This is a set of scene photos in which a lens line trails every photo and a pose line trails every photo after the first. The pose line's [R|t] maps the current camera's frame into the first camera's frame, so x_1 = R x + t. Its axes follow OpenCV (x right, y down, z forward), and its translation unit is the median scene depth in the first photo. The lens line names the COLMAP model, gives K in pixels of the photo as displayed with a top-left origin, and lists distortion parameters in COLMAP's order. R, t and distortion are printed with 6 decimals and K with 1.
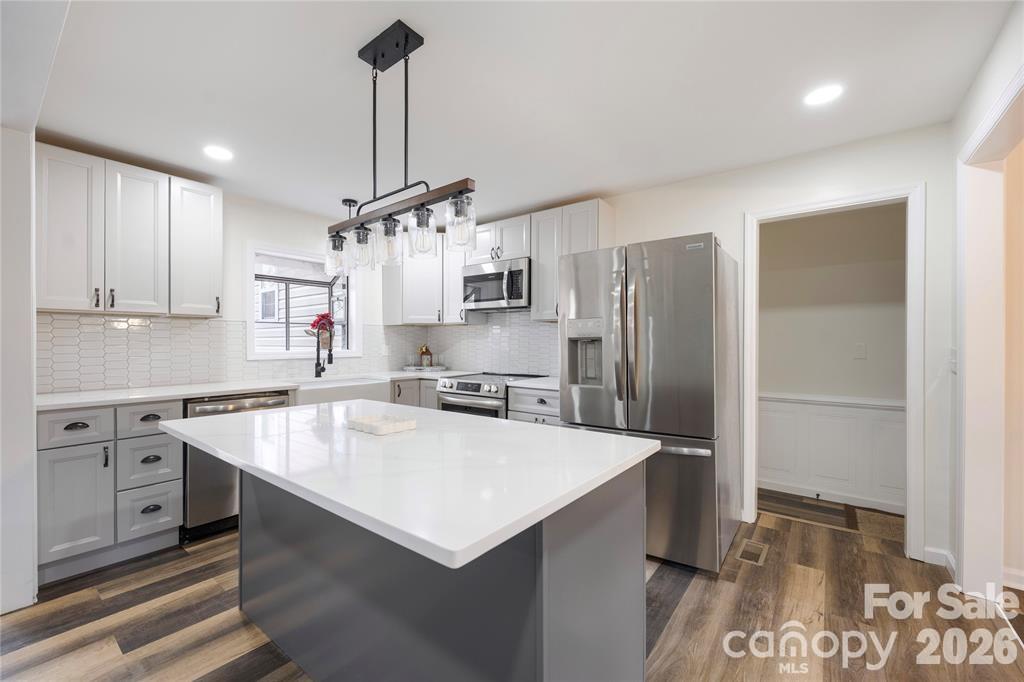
lens RADIAL K [[418.1, 0, 508.9], [0, 418.1, 343.8], [0, 0, 1]] dist [0.000554, 0.000097]
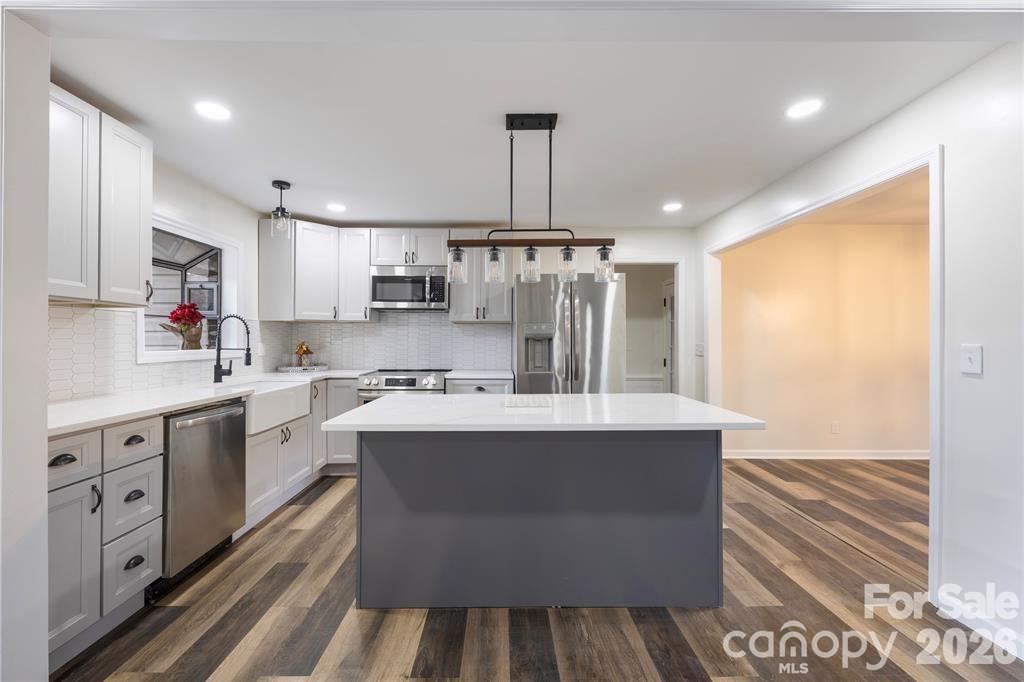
lens RADIAL K [[426.2, 0, 497.7], [0, 426.2, 337.8], [0, 0, 1]] dist [-0.000237, -0.000244]
pose [[0.787556, 0.005168, 0.616222, -0.575745], [0.000567, 0.999958, -0.009110, -0.000079], [-0.616243, 0.007524, 0.787520, -0.004209]]
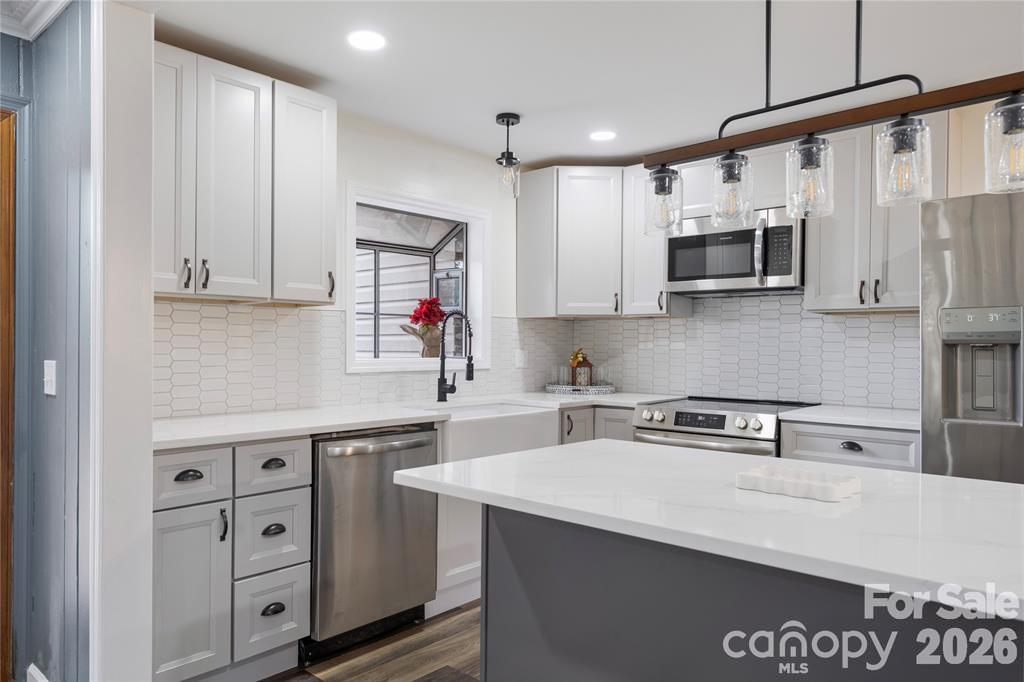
lens RADIAL K [[681.4, 0, 514.1], [0, 681.4, 347.2], [0, 0, 1]] dist [0.007384, 0.001678]
pose [[0.997994, 0.006110, -0.063010, -0.305671], [-0.006229, 0.999979, -0.001698, 0.000507], [0.062998, 0.002087, 0.998011, -0.000920]]
